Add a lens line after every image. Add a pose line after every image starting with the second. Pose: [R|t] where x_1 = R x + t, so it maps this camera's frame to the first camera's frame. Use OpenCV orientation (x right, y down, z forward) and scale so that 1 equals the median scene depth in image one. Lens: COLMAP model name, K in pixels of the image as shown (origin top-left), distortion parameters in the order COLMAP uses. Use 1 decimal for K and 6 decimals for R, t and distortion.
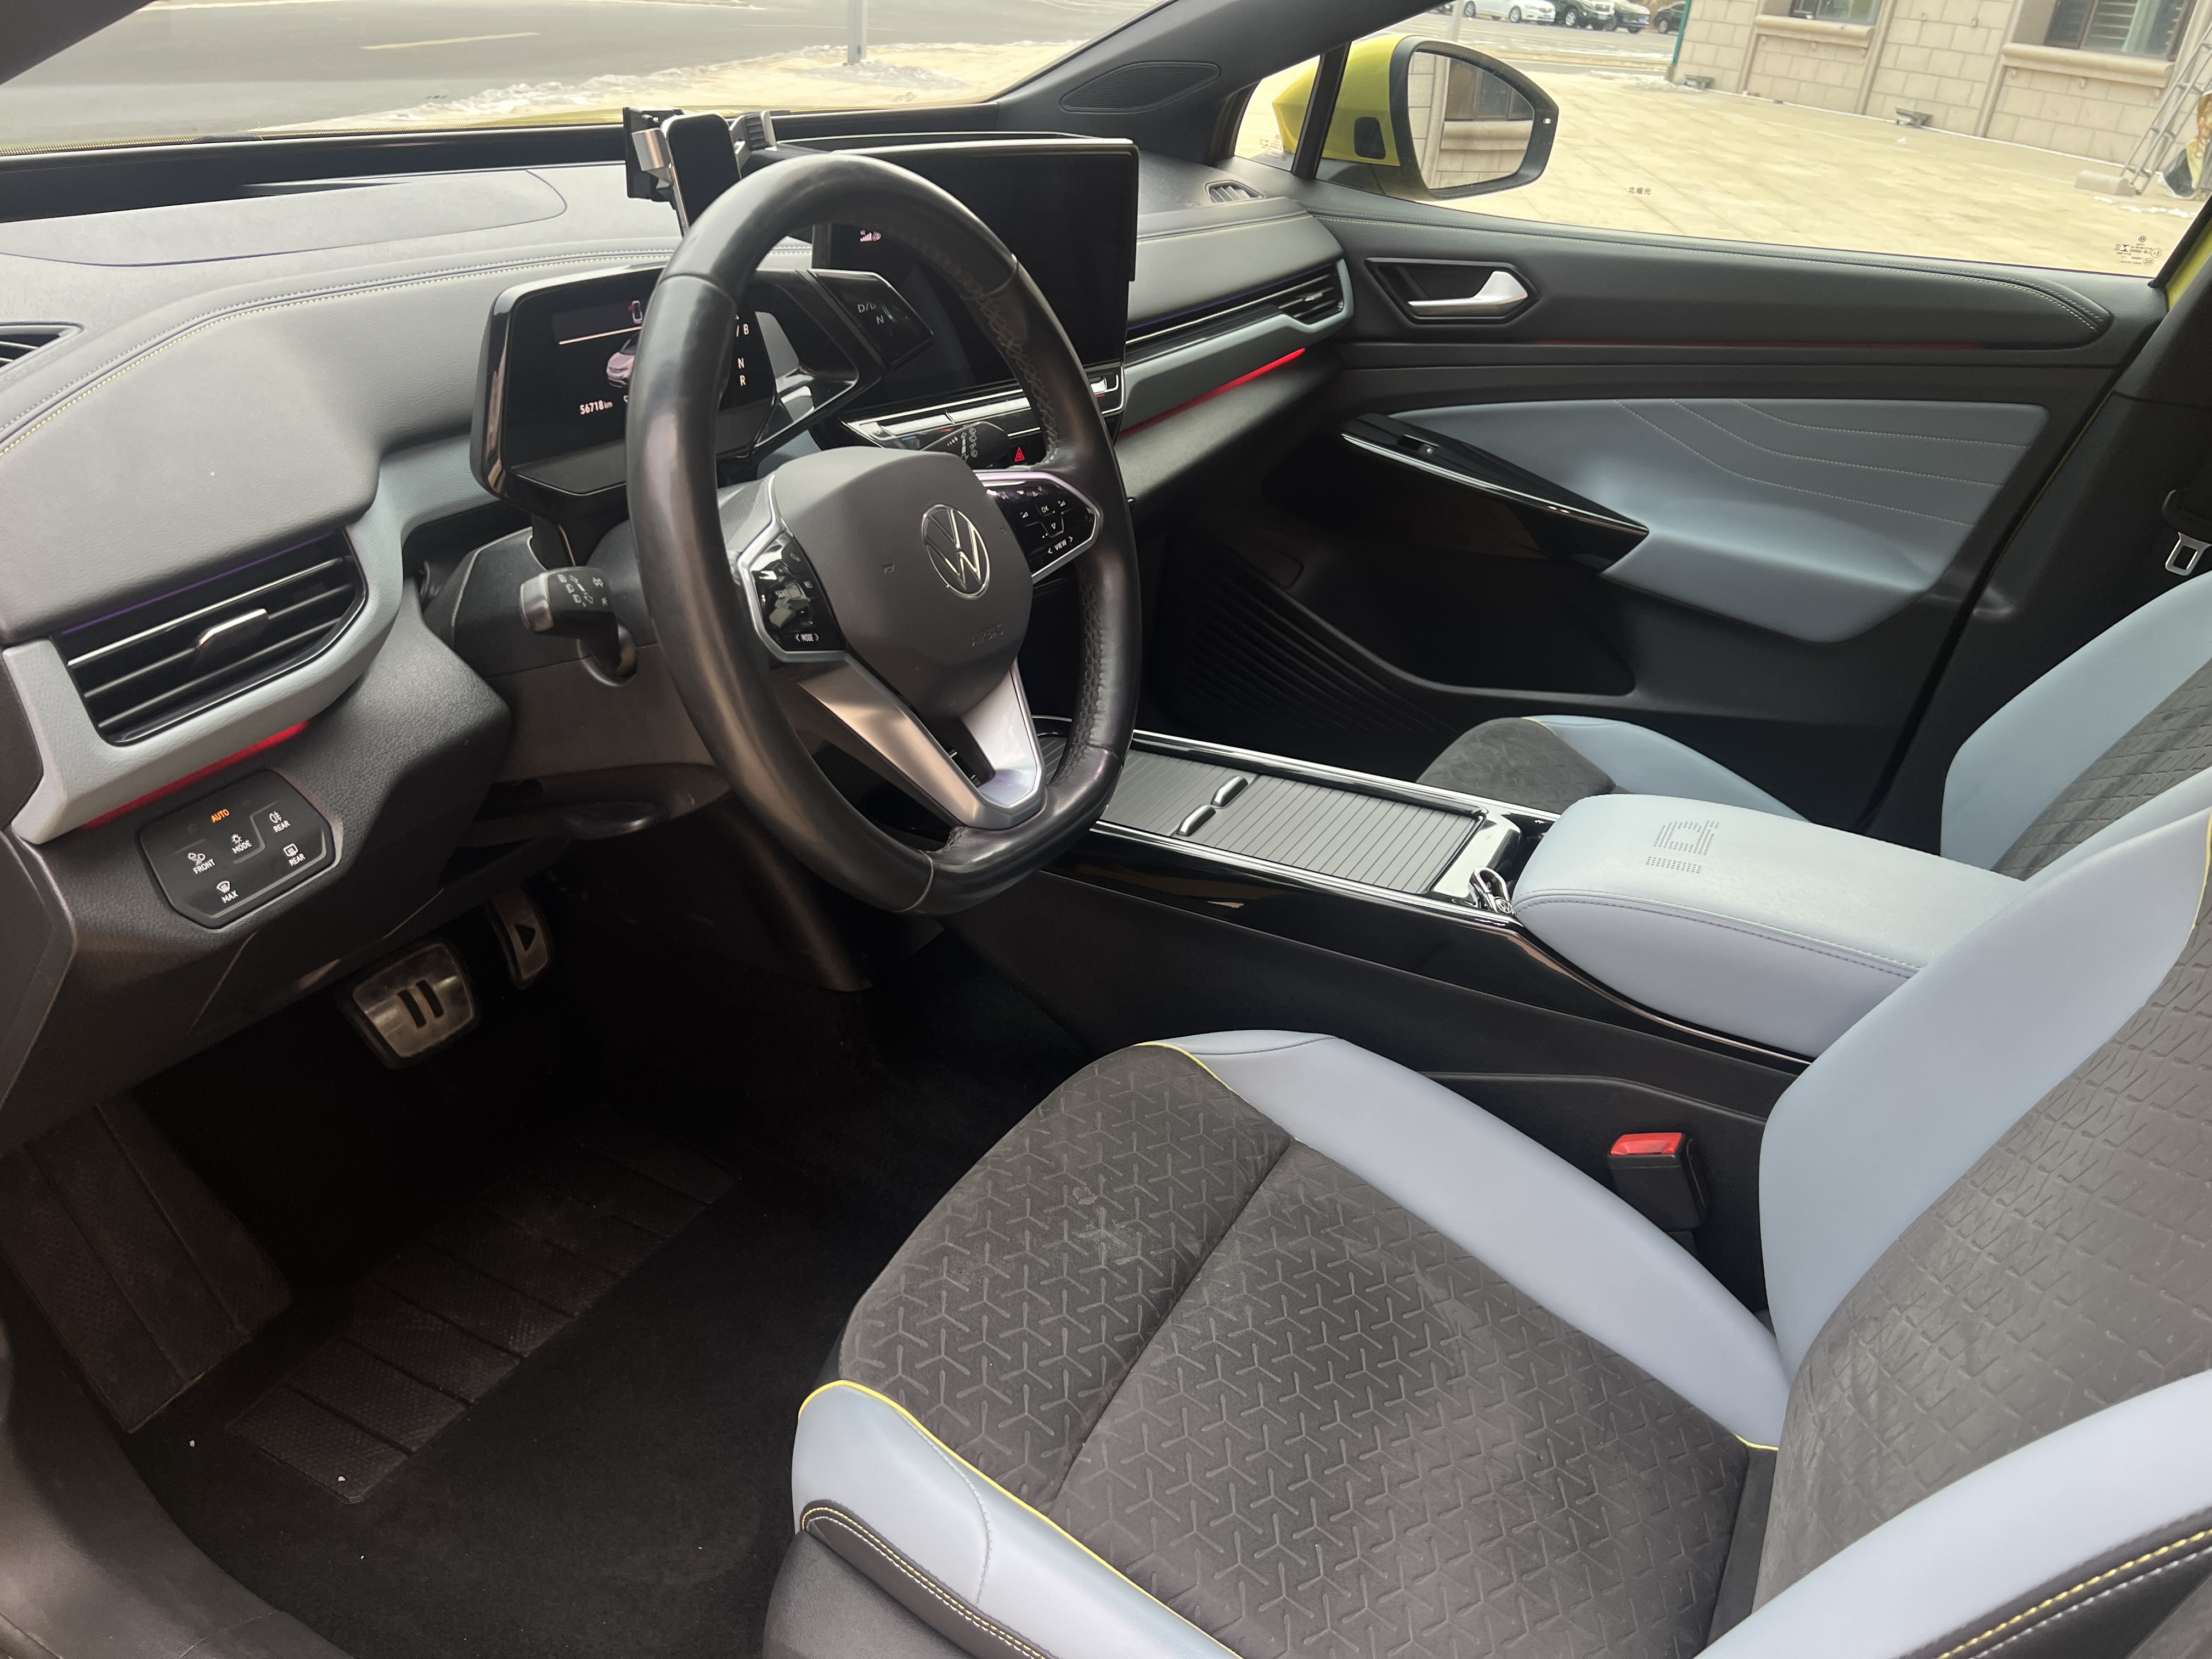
lens RADIAL K [[1653.1, 0, 1113.4], [0, 1653.1, 831.2], [0, 0, 1]] dist [0.036099, -0.032648]
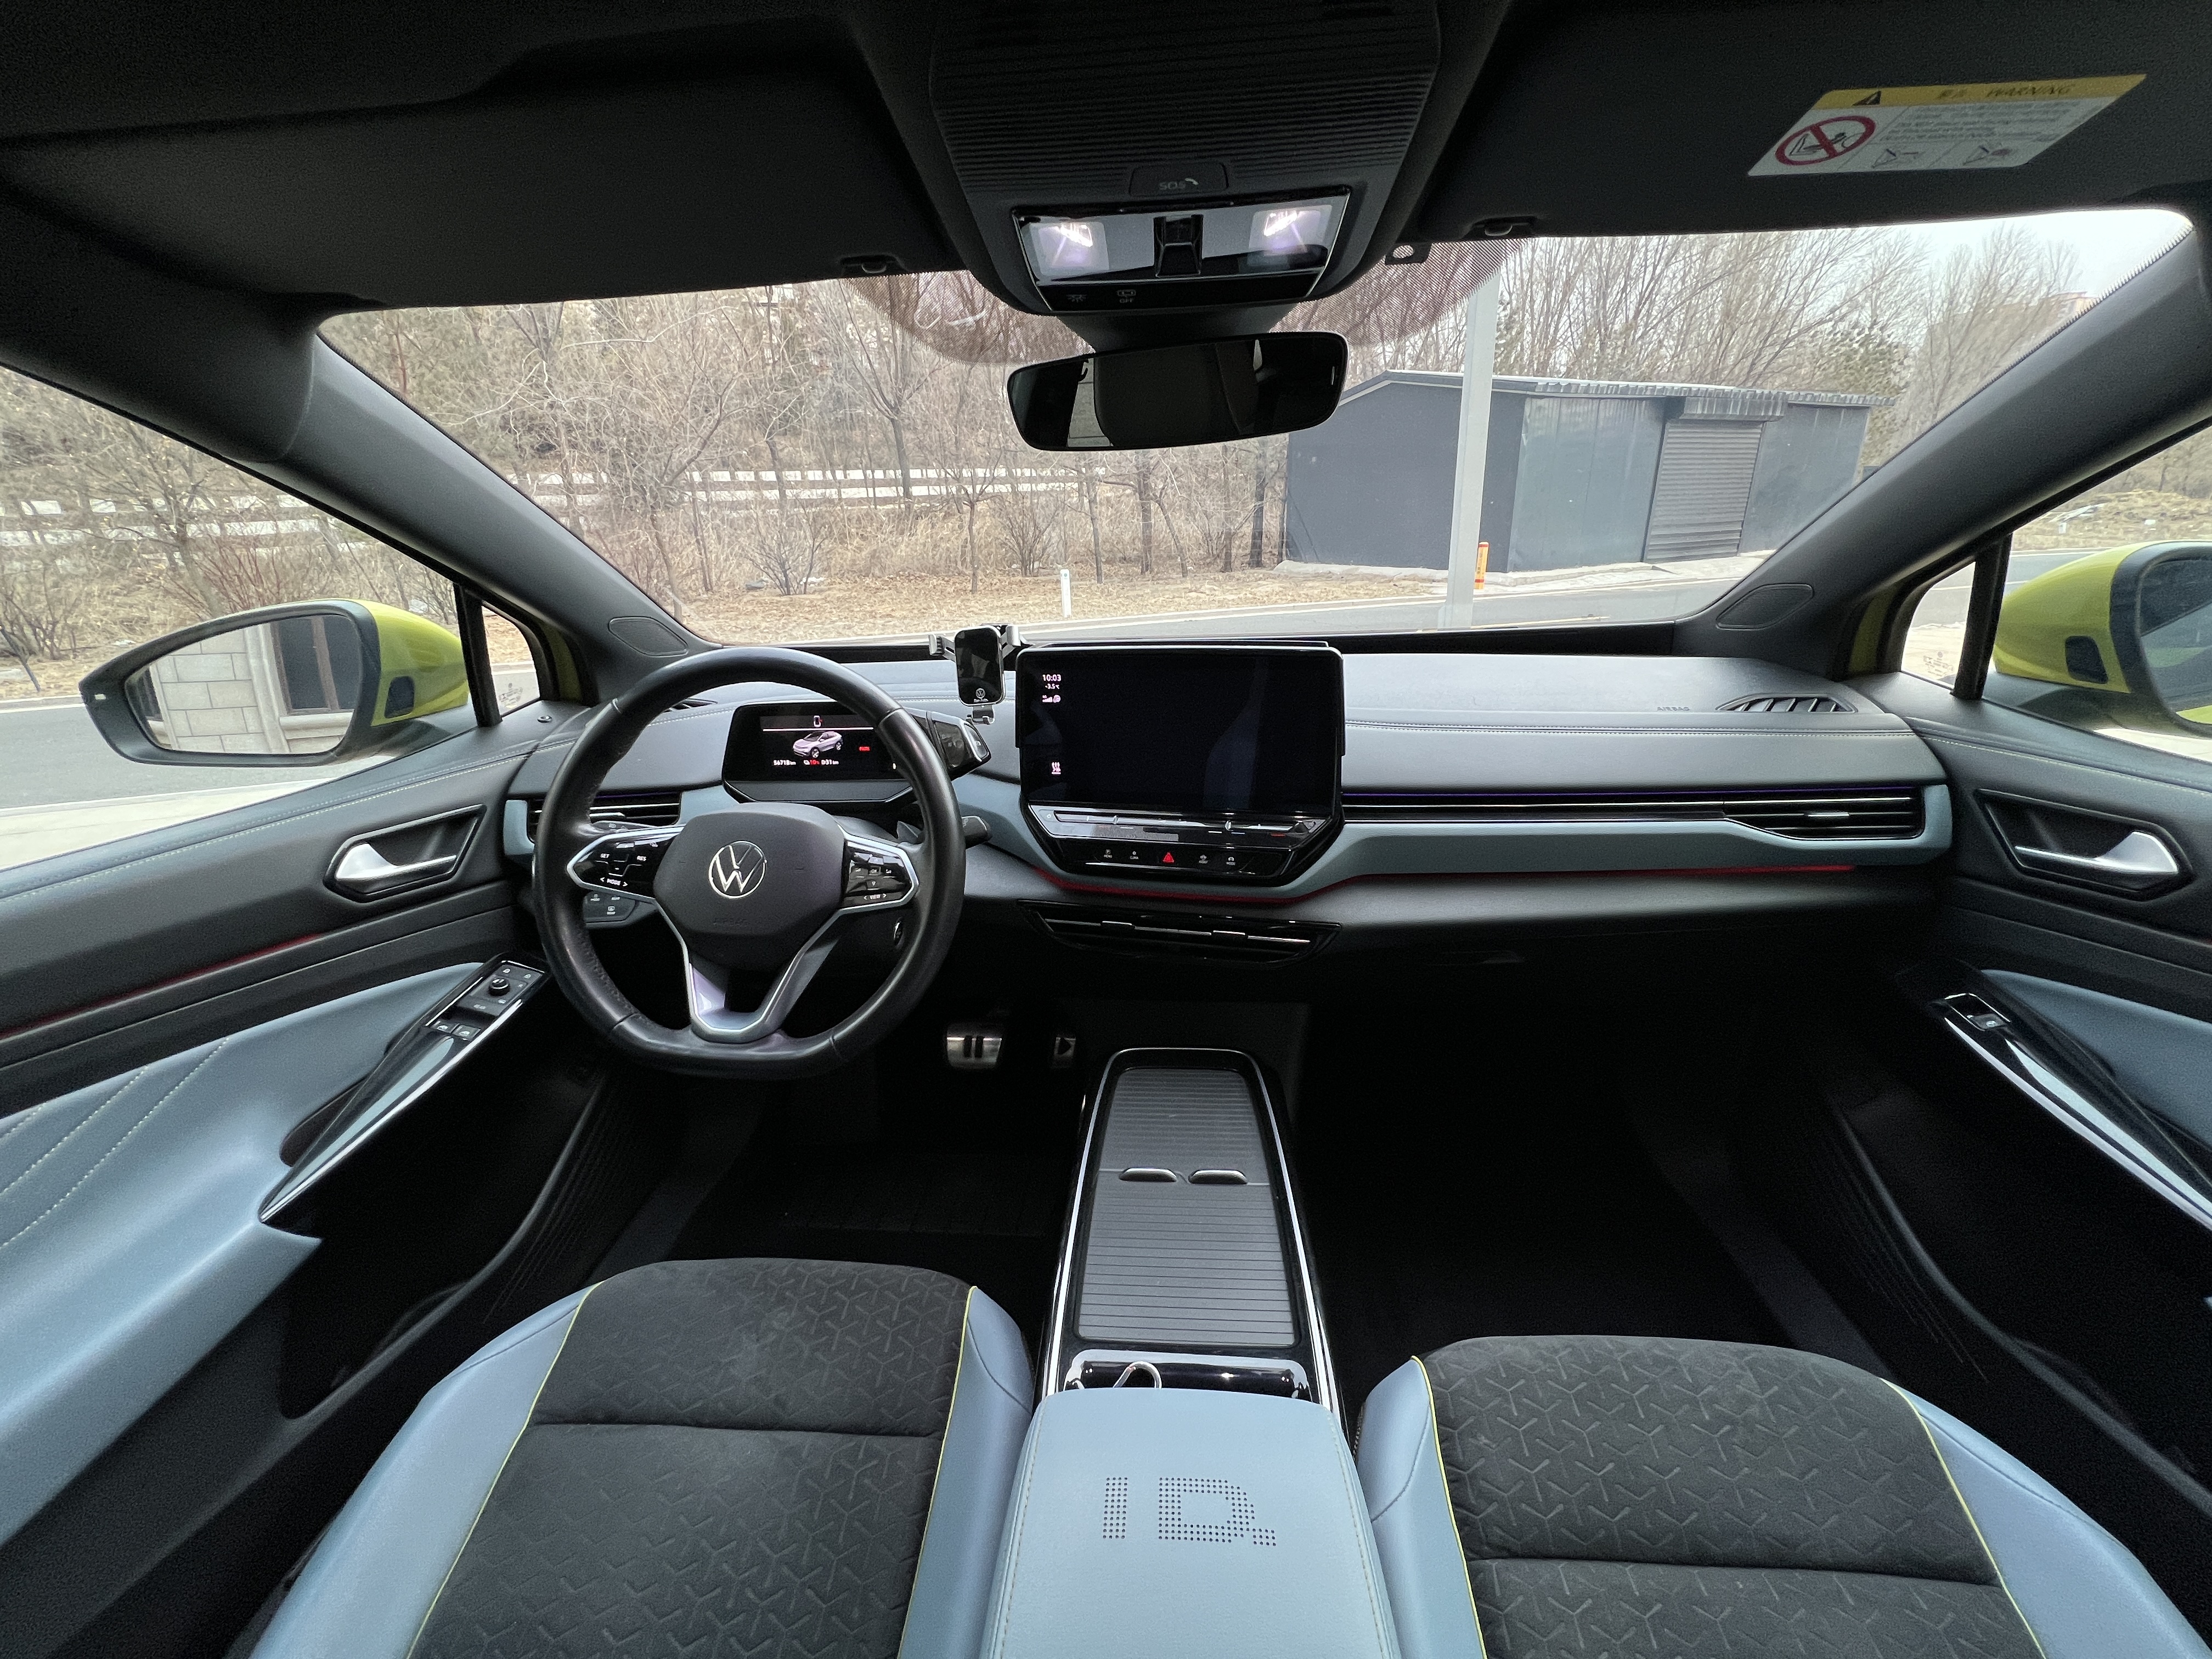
lens RADIAL K [[877.8, 0, 1111.2], [0, 877.8, 827.5], [0, 0, 1]] dist [-0.000388, 0.000076]
pose [[0.388769, 0.201626, -0.899003, 0.645353], [-0.368755, 0.928249, 0.048719, -0.300613], [0.844321, 0.312571, 0.435225, 0.705860]]
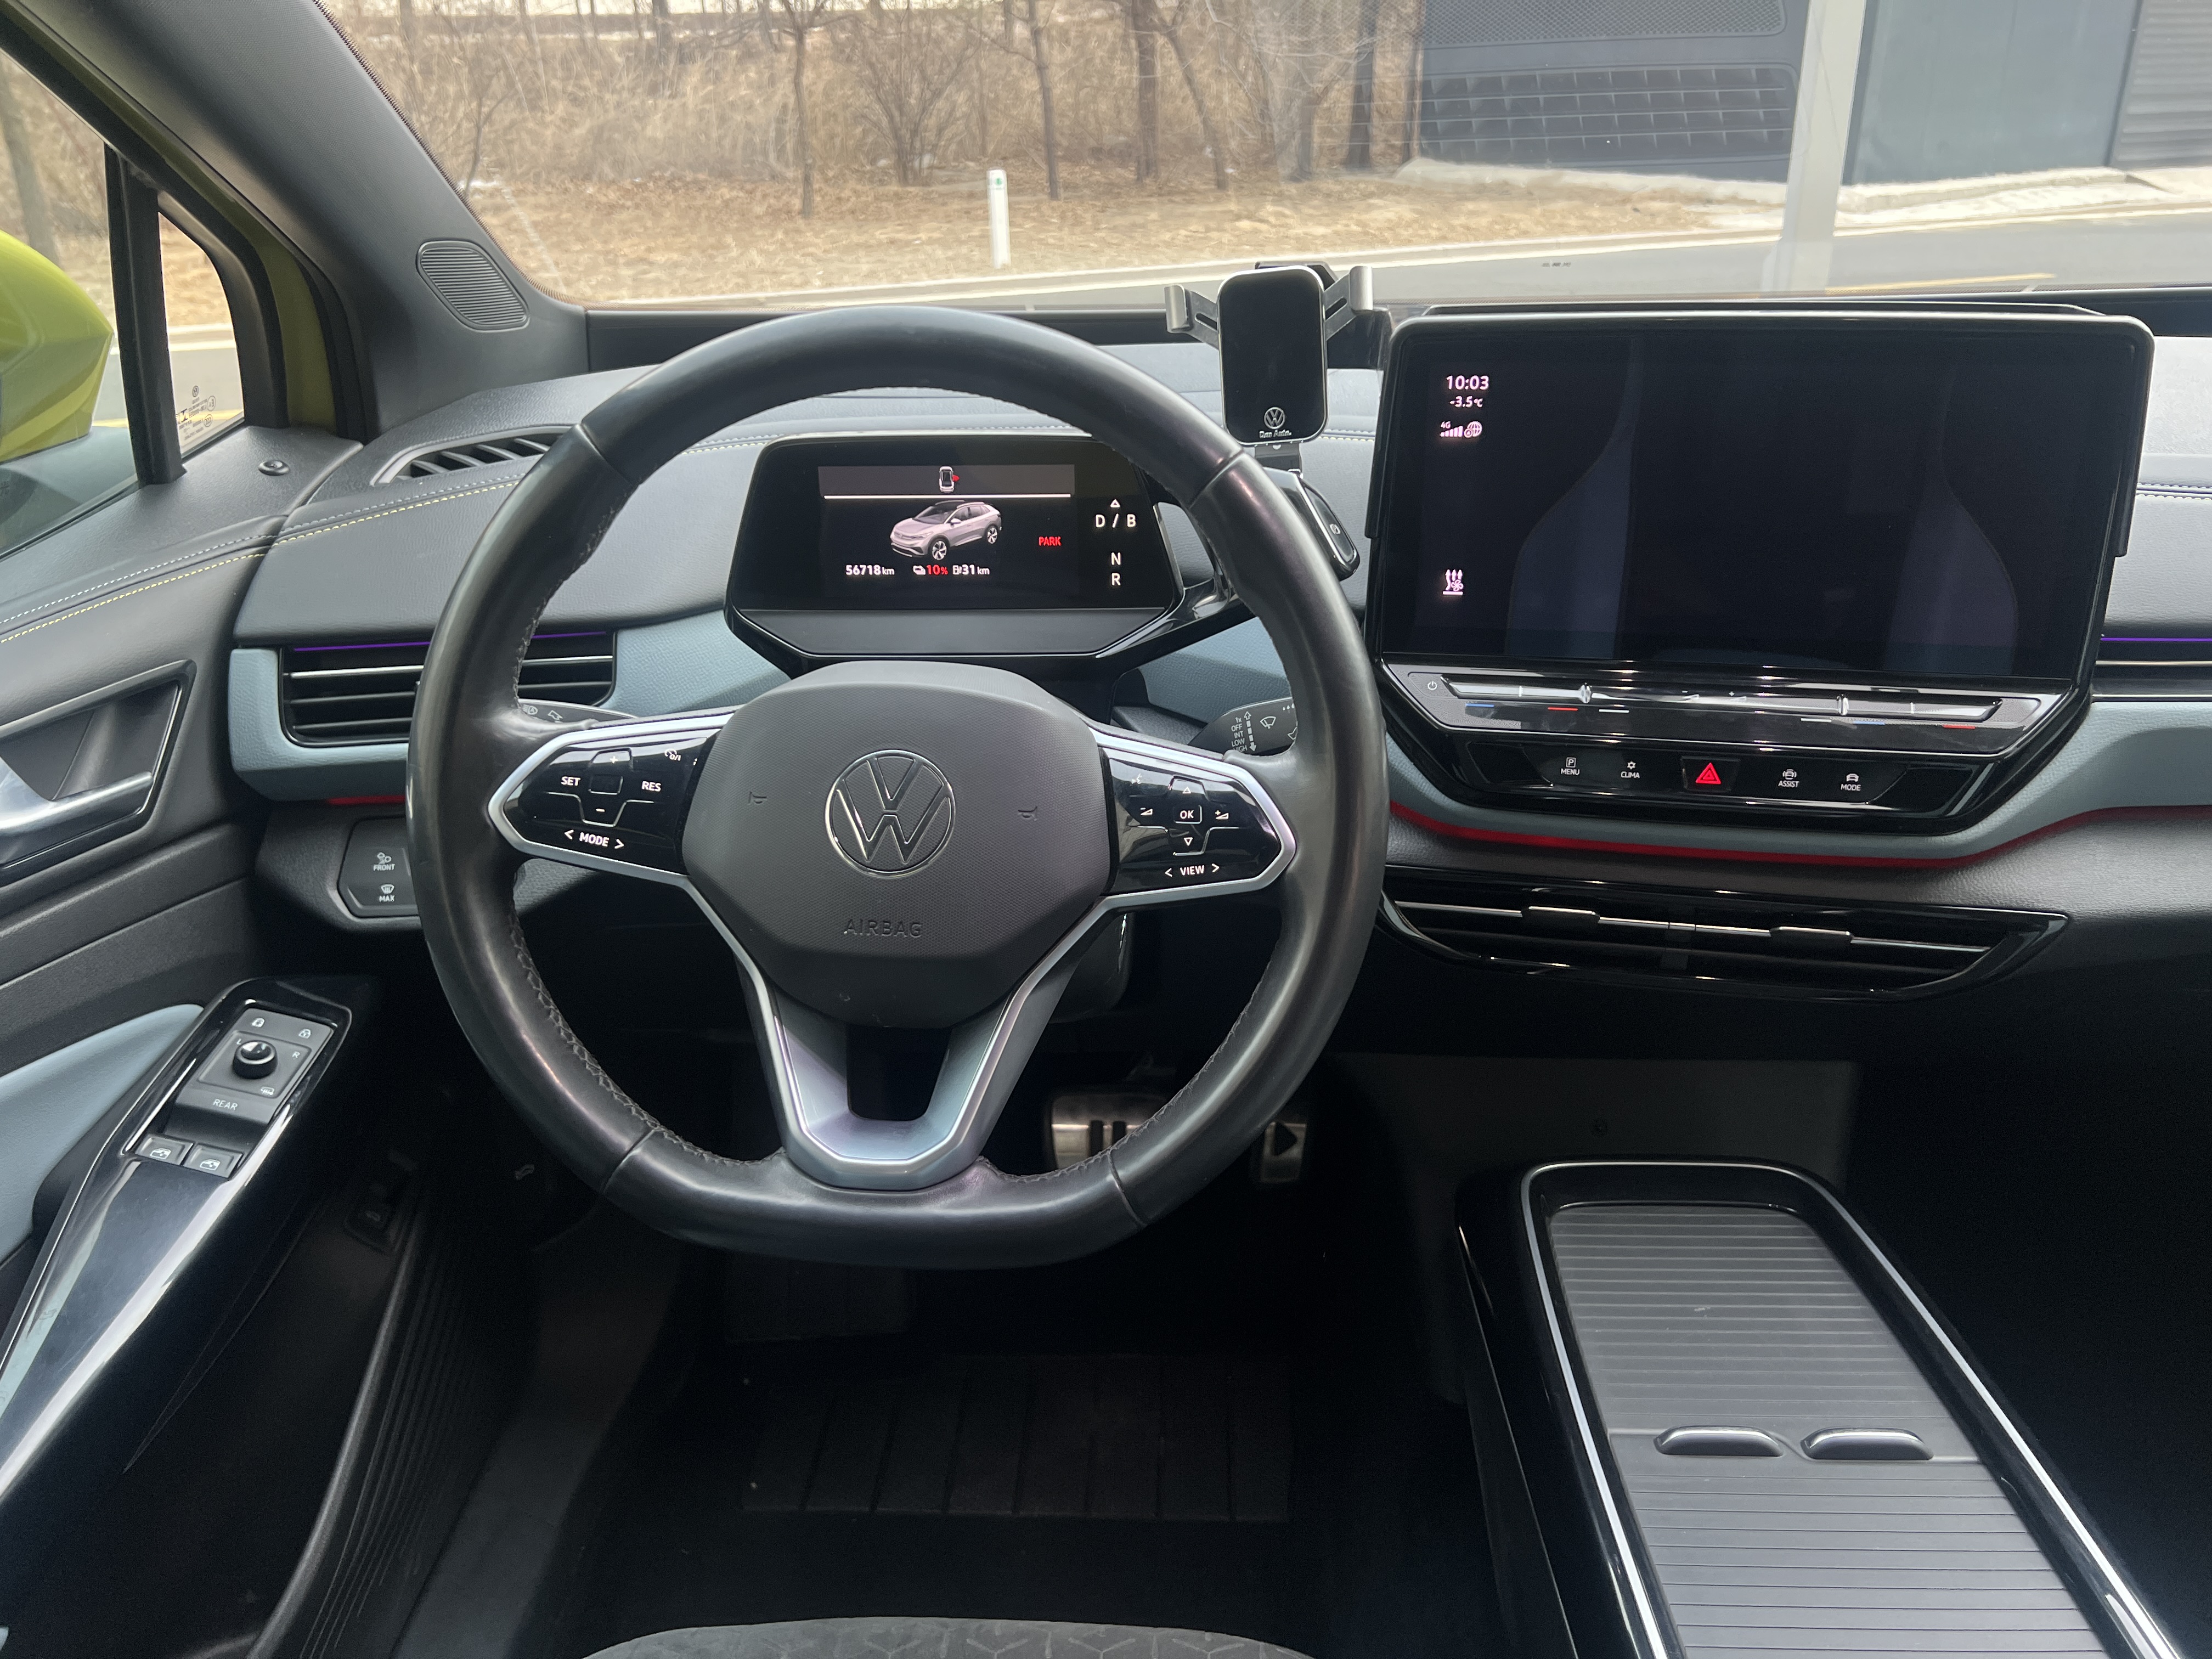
lens RADIAL K [[1653.1, 0, 1105.3], [0, 1653.1, 828.3], [0, 0, 1]] dist [0.036099, -0.032648]
pose [[0.427740, 0.278172, -0.860034, 0.457566], [-0.369613, 0.922114, 0.114423, -0.218654], [0.824879, 0.268936, 0.497241, 0.541775]]
